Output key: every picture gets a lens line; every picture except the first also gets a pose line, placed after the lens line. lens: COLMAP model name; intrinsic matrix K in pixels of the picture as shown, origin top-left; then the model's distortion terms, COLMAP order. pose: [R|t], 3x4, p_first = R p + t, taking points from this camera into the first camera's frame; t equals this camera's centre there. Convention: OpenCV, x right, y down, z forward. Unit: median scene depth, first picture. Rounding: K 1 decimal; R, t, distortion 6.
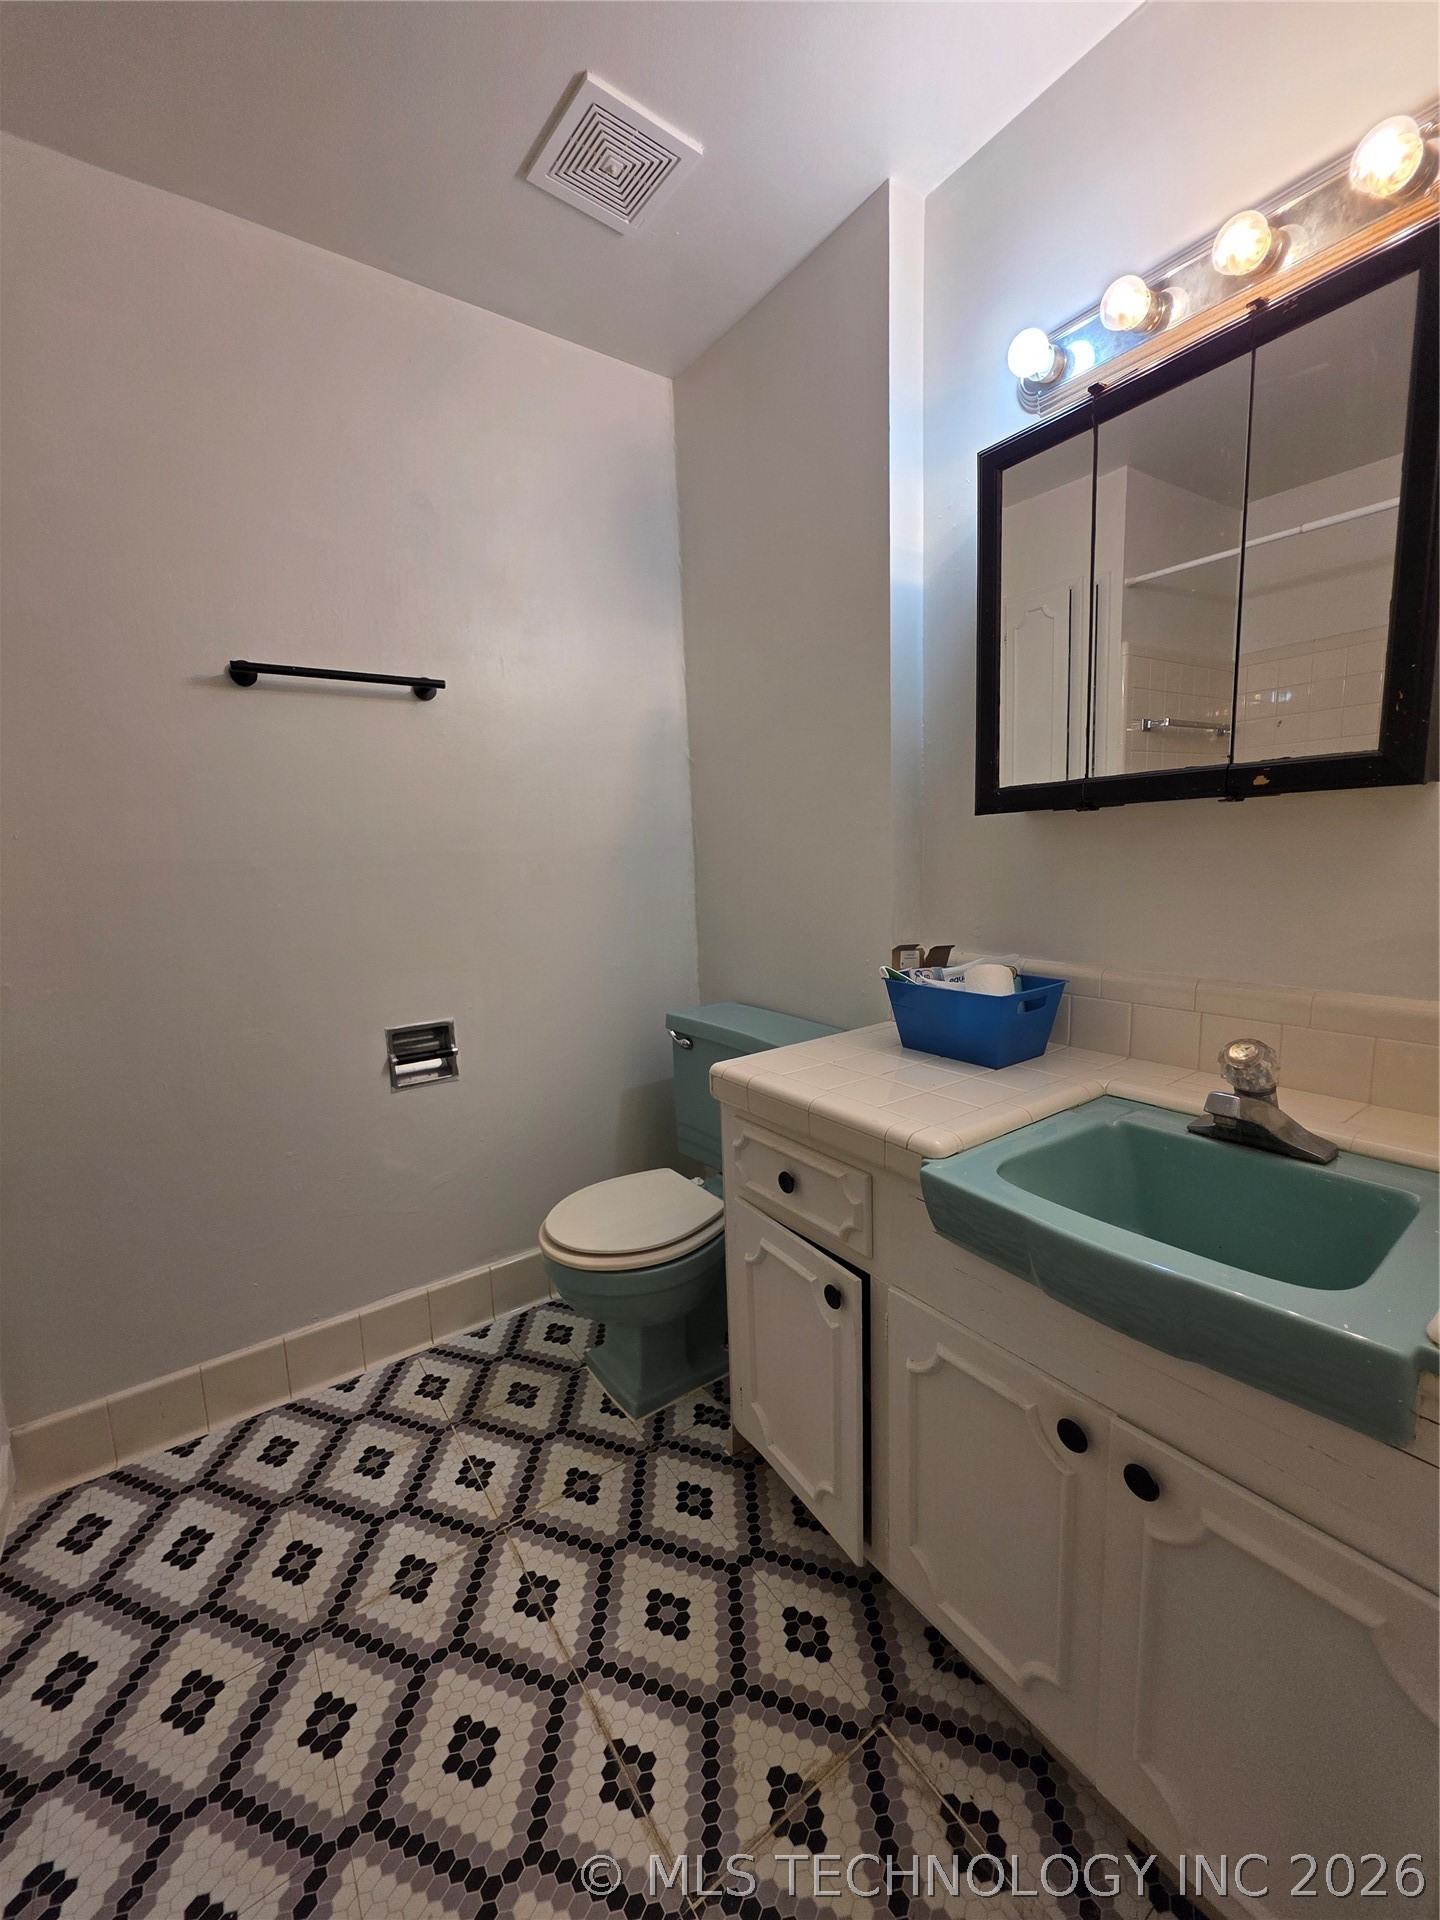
lens RADIAL K [[770.6, 0, 725.5], [0, 770.6, 956.1], [0, 0, 1]] dist [0.000886, 0.001046]
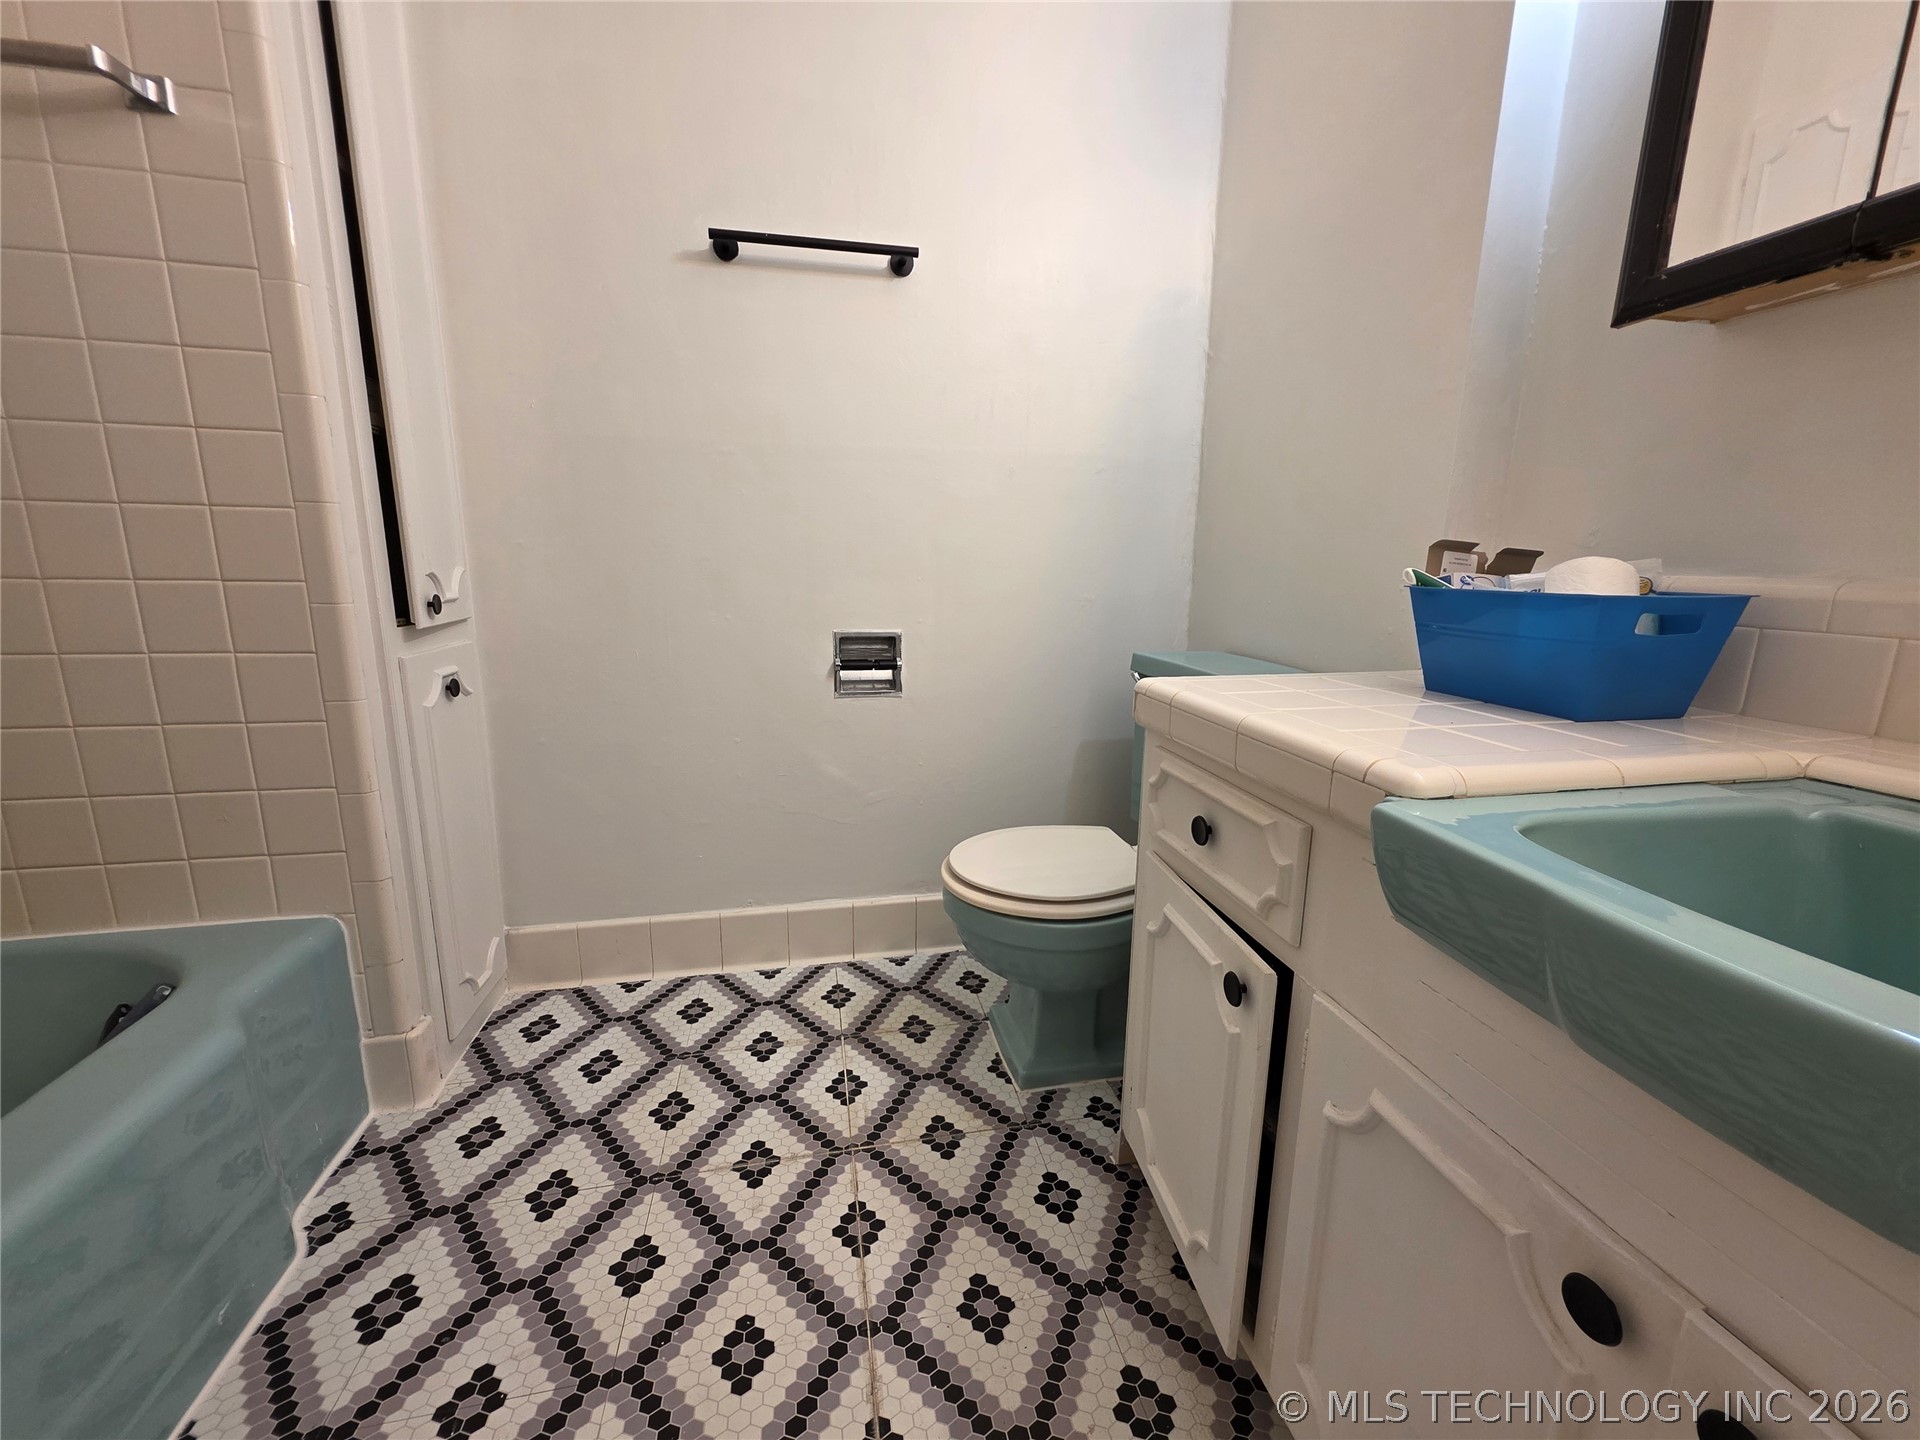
lens RADIAL K [[770.6, 0, 968.0], [0, 770.6, 713.6], [0, 0, 1]] dist [0.000886, 0.001046]
pose [[0.915672, 0.125783, -0.381738, 0.127924], [-0.101960, 0.991395, 0.082095, 0.131086], [0.388780, -0.036250, 0.920617, 0.218109]]
